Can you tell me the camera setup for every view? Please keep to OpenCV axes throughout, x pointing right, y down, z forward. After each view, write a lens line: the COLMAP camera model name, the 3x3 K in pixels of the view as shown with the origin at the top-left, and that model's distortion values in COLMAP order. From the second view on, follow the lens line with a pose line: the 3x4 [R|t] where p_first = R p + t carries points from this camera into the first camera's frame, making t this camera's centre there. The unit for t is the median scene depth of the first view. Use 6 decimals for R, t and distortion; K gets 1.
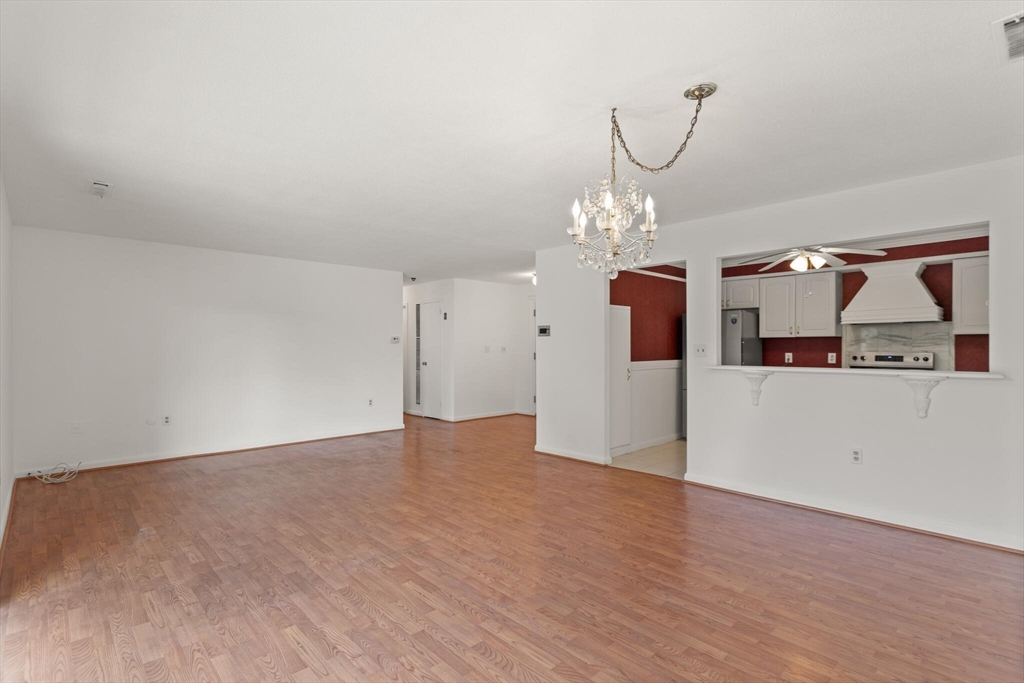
lens RADIAL K [[490.6, 0, 511.0], [0, 490.6, 344.1], [0, 0, 1]] dist [-0.003151, 0.001574]
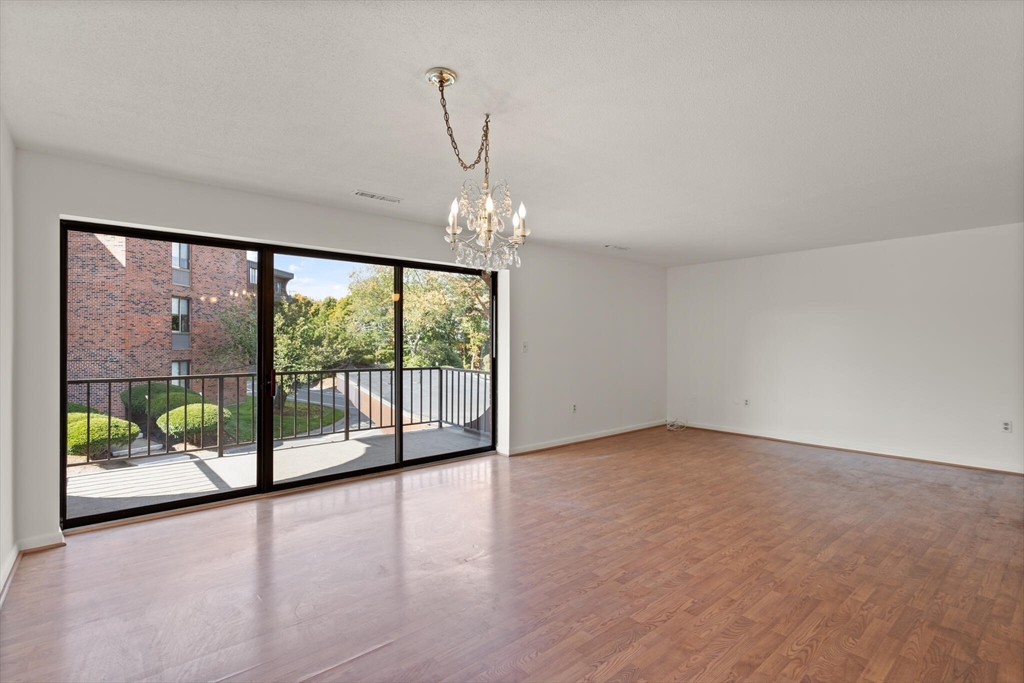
lens RADIAL K [[490.6, 0, 514.3], [0, 490.6, 342.5], [0, 0, 1]] dist [-0.003151, 0.001574]
pose [[-0.044062, 0.001695, -0.999027, 0.821686], [0.004086, 0.999991, 0.001516, 0.002338], [0.999020, -0.004015, -0.044069, 0.734529]]
